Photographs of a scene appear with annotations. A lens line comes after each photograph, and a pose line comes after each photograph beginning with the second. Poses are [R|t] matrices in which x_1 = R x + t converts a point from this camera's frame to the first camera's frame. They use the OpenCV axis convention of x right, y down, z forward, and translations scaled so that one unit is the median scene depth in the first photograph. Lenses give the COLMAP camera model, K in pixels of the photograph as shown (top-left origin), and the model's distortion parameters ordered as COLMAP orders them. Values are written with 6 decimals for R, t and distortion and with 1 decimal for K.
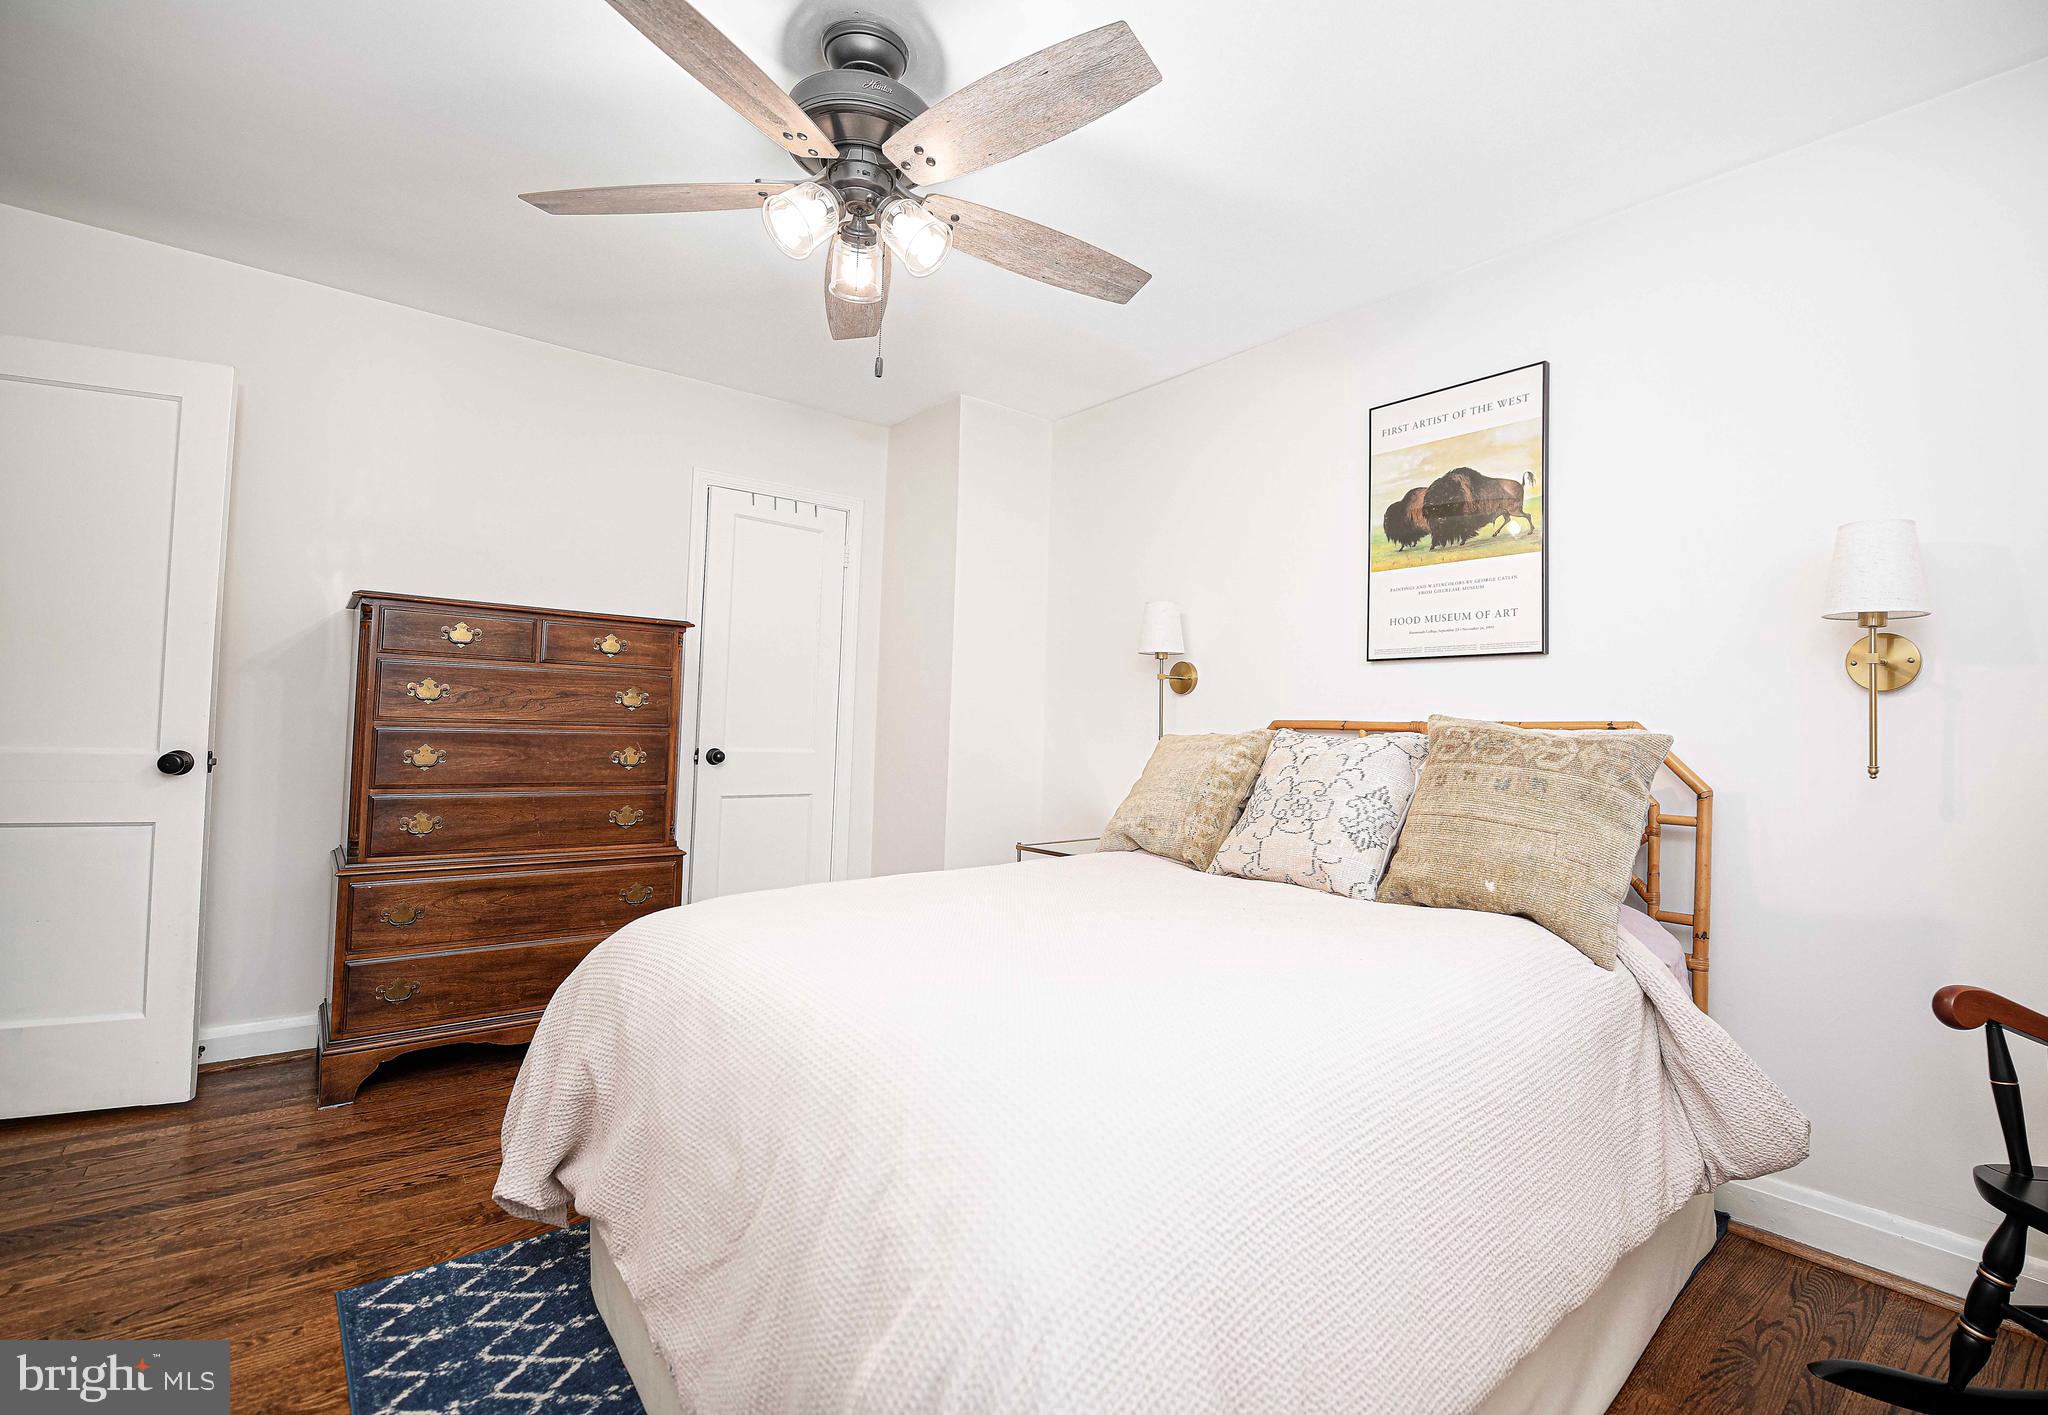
lens RADIAL K [[952.1, 0, 1027.0], [0, 952.1, 705.1], [0, 0, 1]] dist [-0.003412, -0.000361]
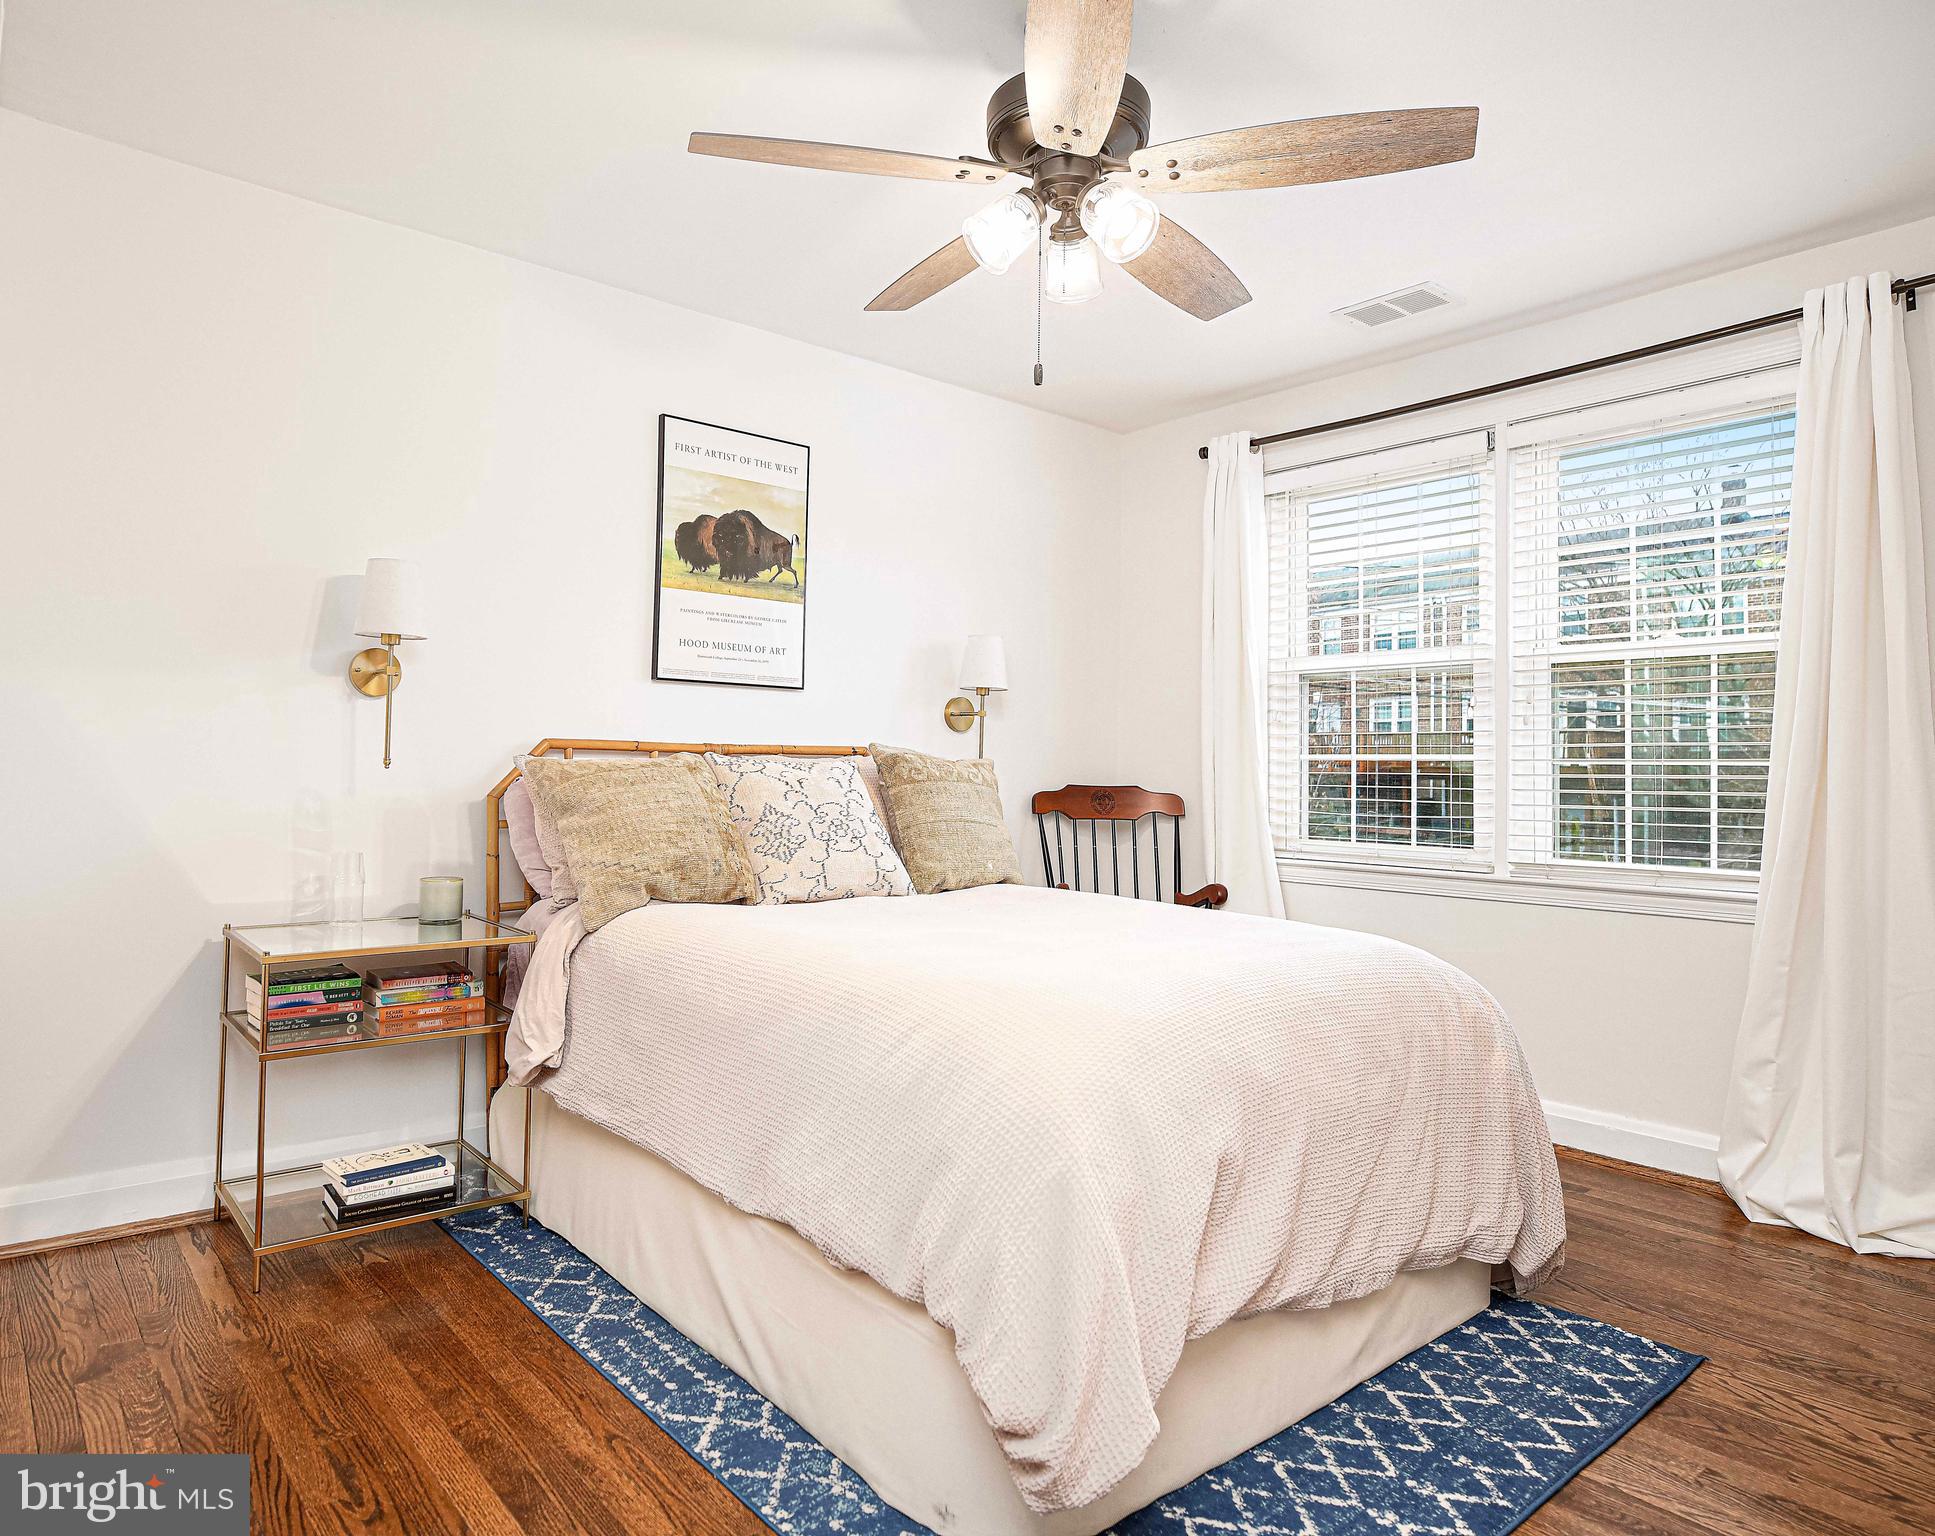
lens RADIAL K [[1188.3, 0, 969.0], [0, 1188.3, 768.2], [0, 0, 1]] dist [0.000844, -0.000008]
pose [[-0.003316, -0.021532, 0.999763, -0.897344], [-0.047832, 0.998627, 0.021348, 0.003455], [-0.998850, -0.047750, -0.004341, 0.727535]]
